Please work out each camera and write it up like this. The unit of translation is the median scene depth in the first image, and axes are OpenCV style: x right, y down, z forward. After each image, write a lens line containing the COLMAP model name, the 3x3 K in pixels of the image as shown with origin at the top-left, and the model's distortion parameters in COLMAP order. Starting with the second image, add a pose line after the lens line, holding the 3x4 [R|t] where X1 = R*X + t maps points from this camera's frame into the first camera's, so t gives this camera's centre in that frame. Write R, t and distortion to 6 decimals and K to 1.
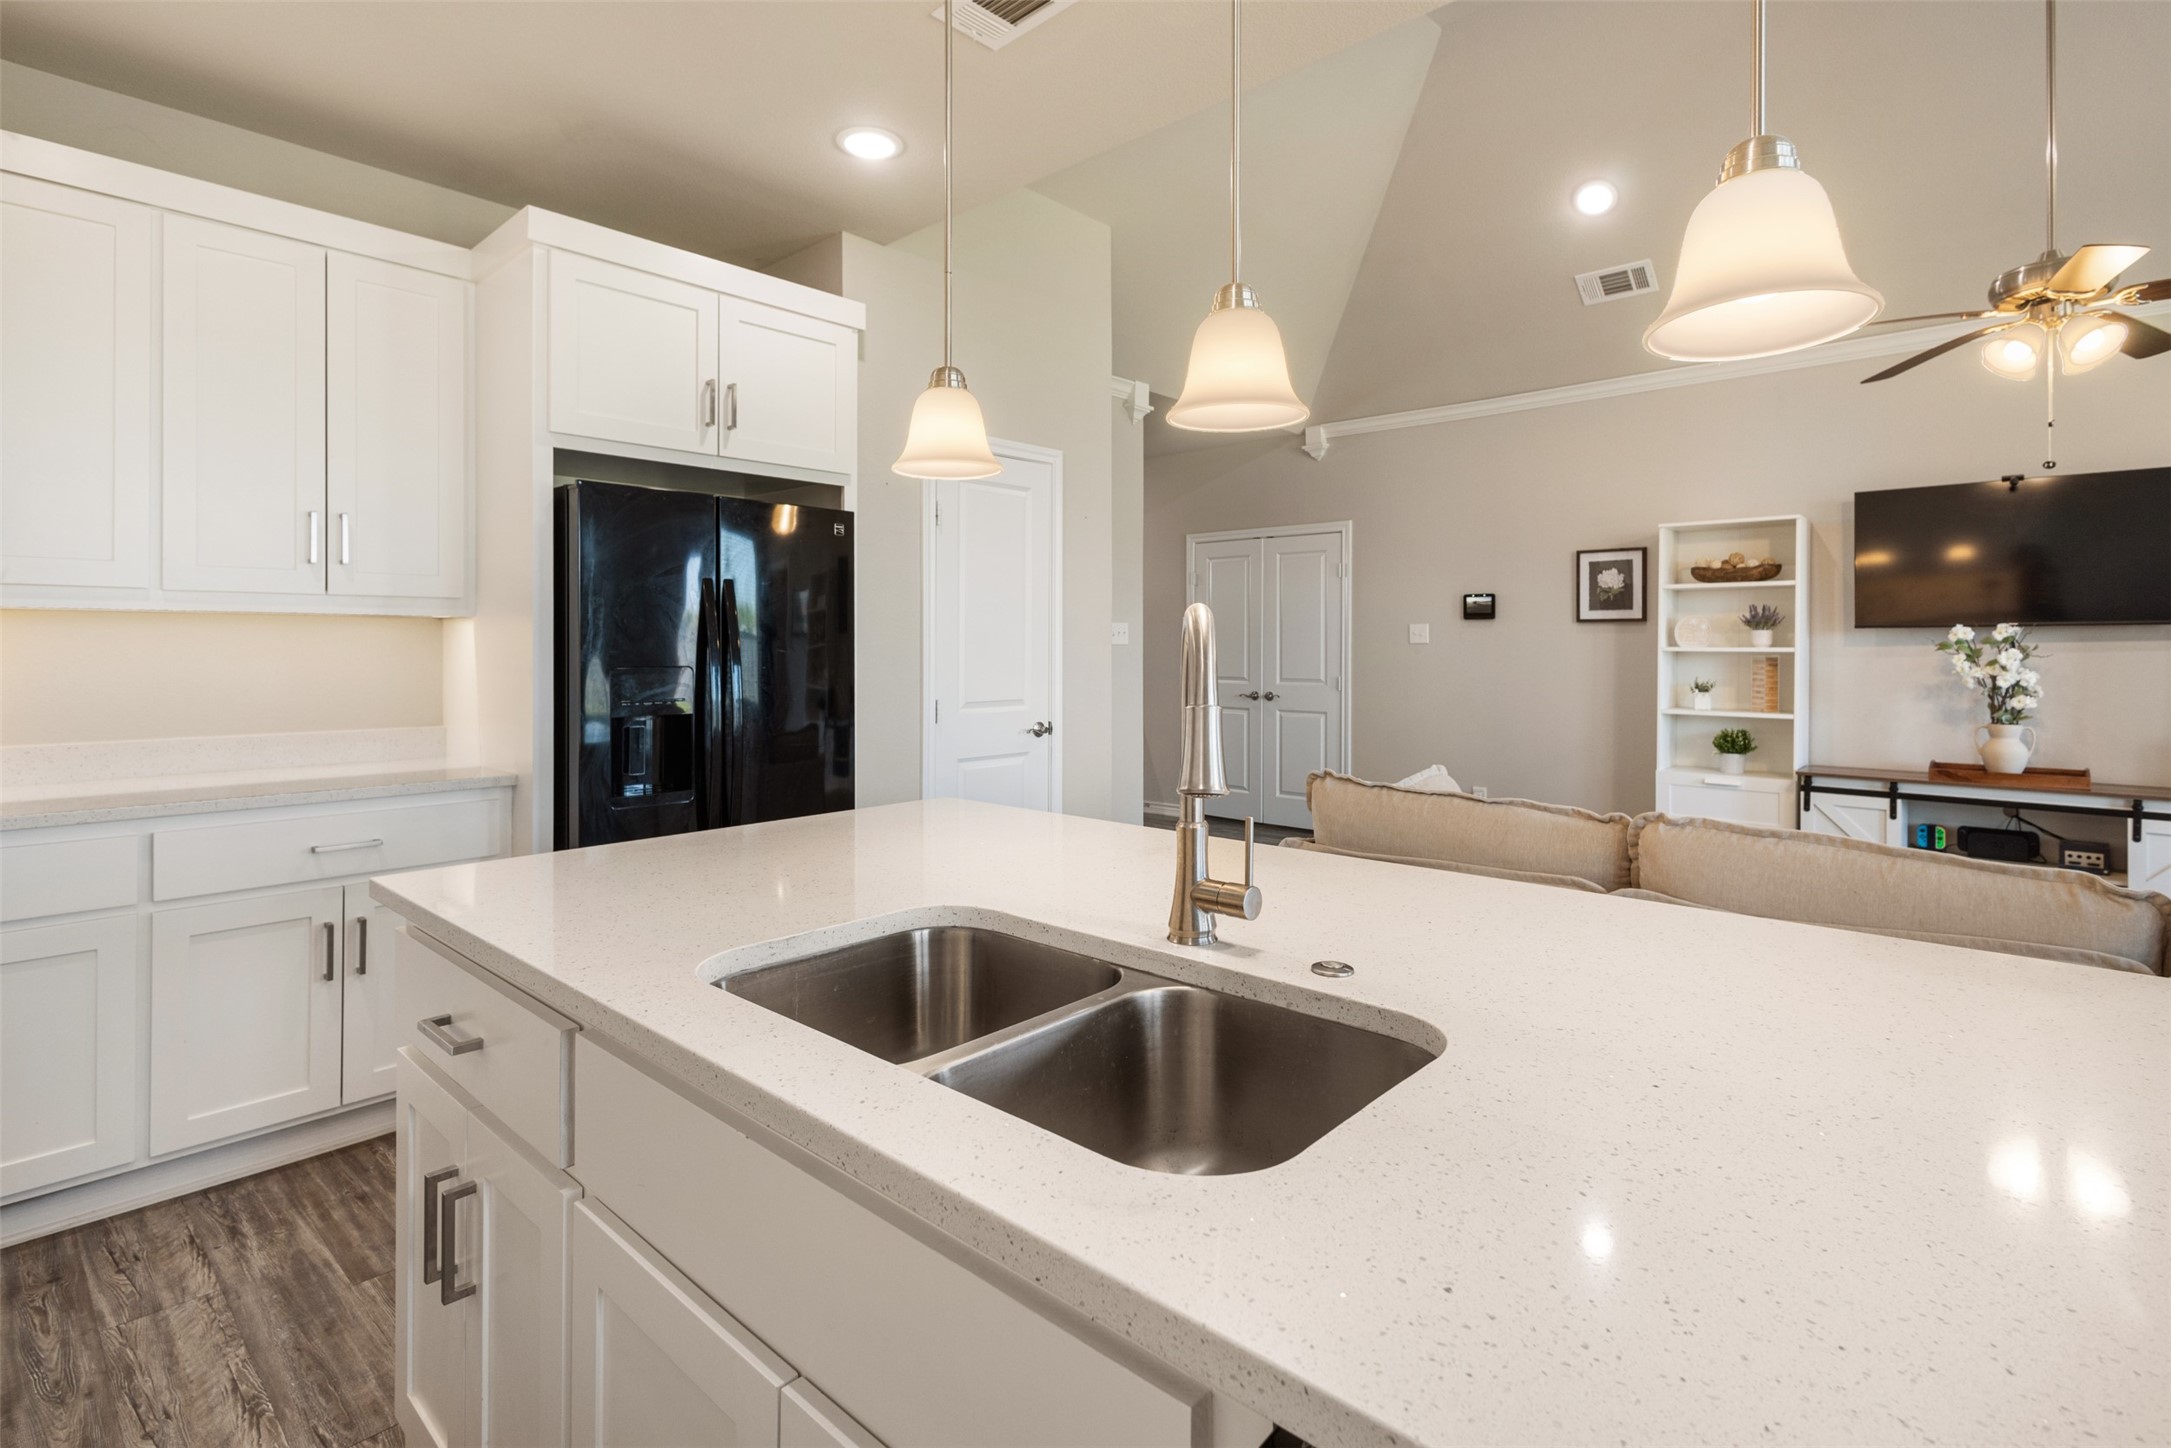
lens RADIAL K [[1032.6, 0, 1096.6], [0, 1032.6, 645.7], [0, 0, 1]] dist [0.004832, -0.000414]
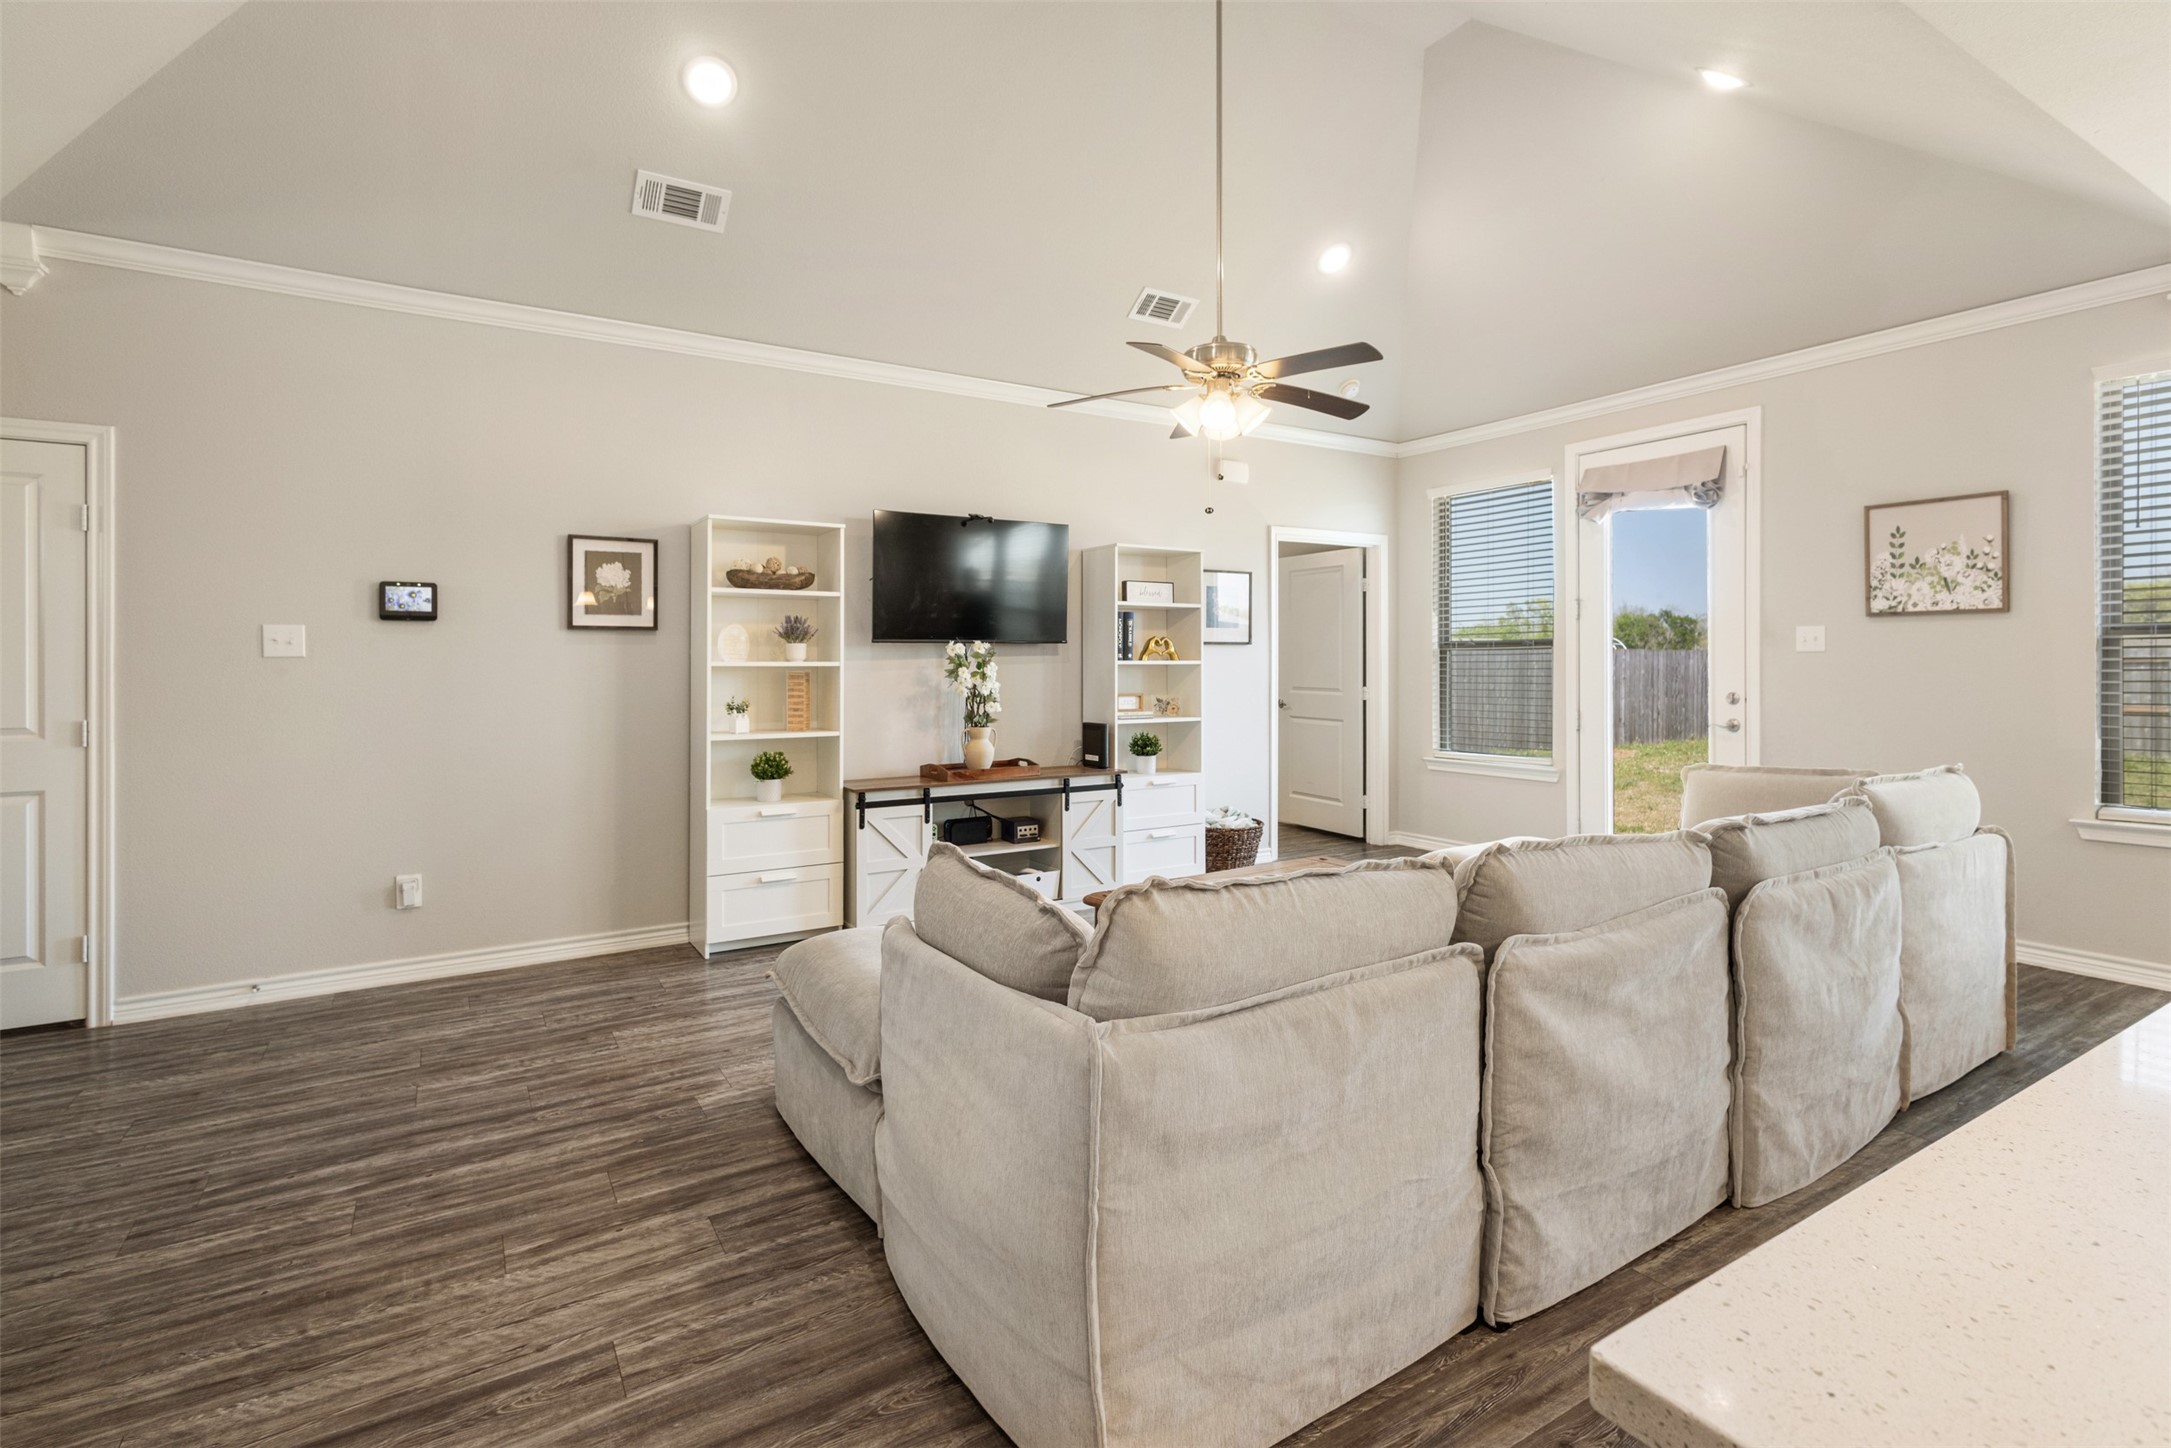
lens RADIAL K [[1032.6, 0, 1096.6], [0, 1032.6, 645.7], [0, 0, 1]] dist [0.004832, -0.000414]
pose [[0.261166, 0.012502, 0.965213, -0.188668], [0.001730, 0.999908, -0.013419, 0.000245], [-0.965292, 0.005175, 0.261121, 0.504769]]
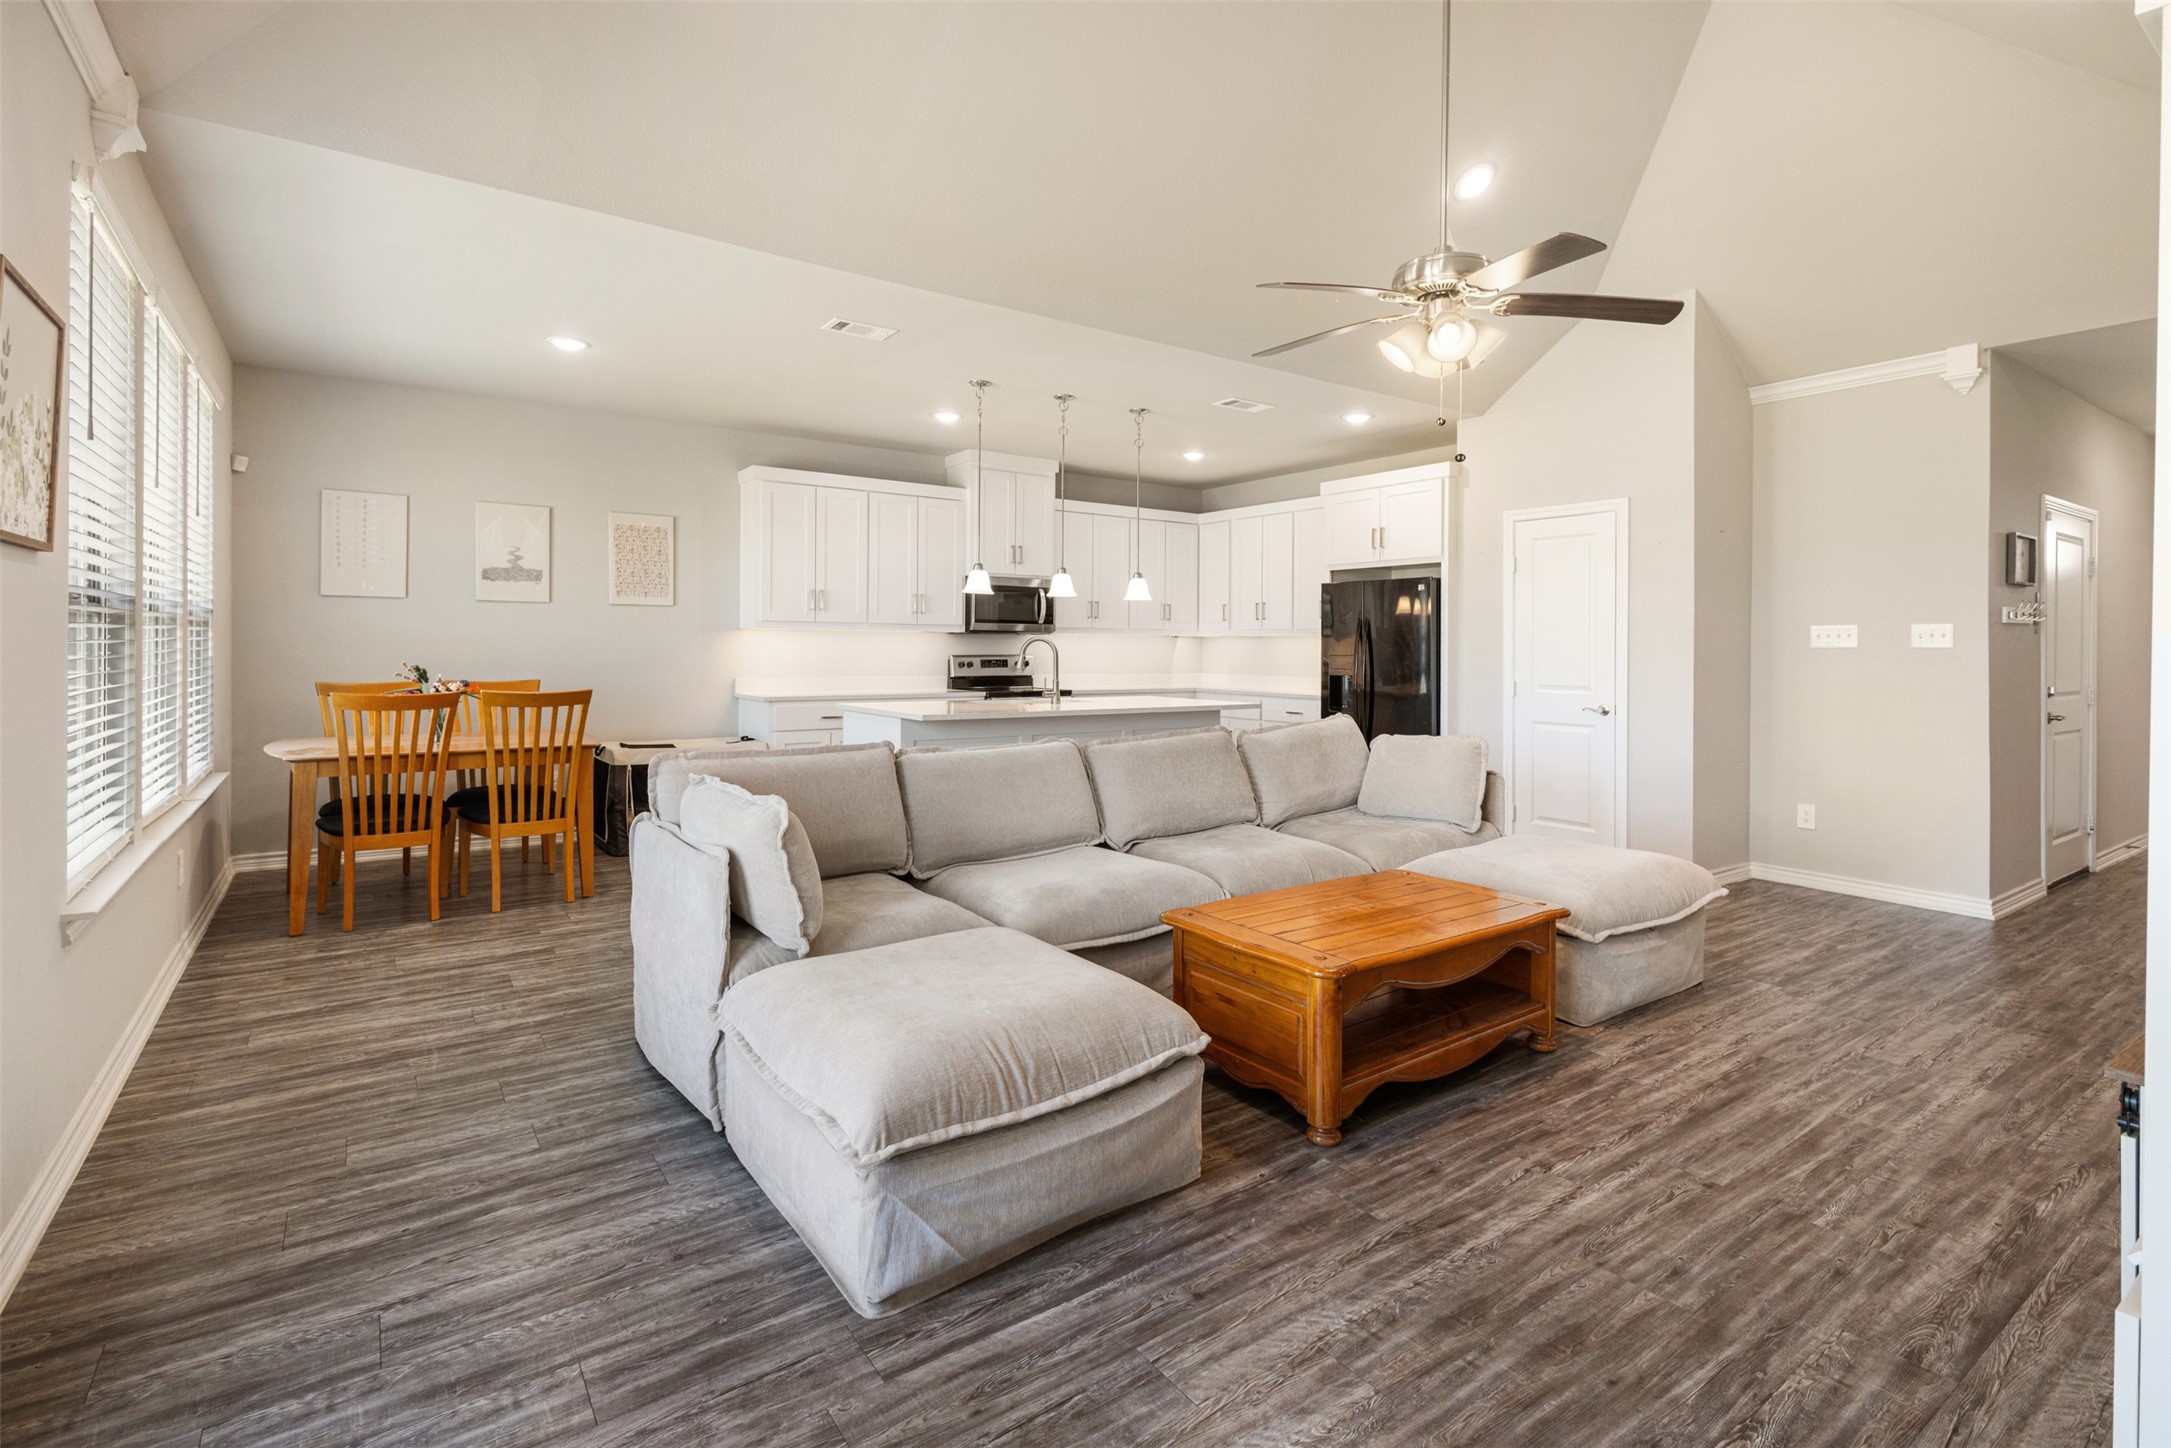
lens RADIAL K [[1032.6, 0, 1096.6], [0, 1032.6, 645.7], [0, 0, 1]] dist [0.004832, -0.000414]
pose [[-0.213973, -0.000131, -0.976840, 1.219606], [-0.005252, 0.999986, 0.001017, -0.000741], [0.976826, 0.005348, -0.213970, 0.562768]]
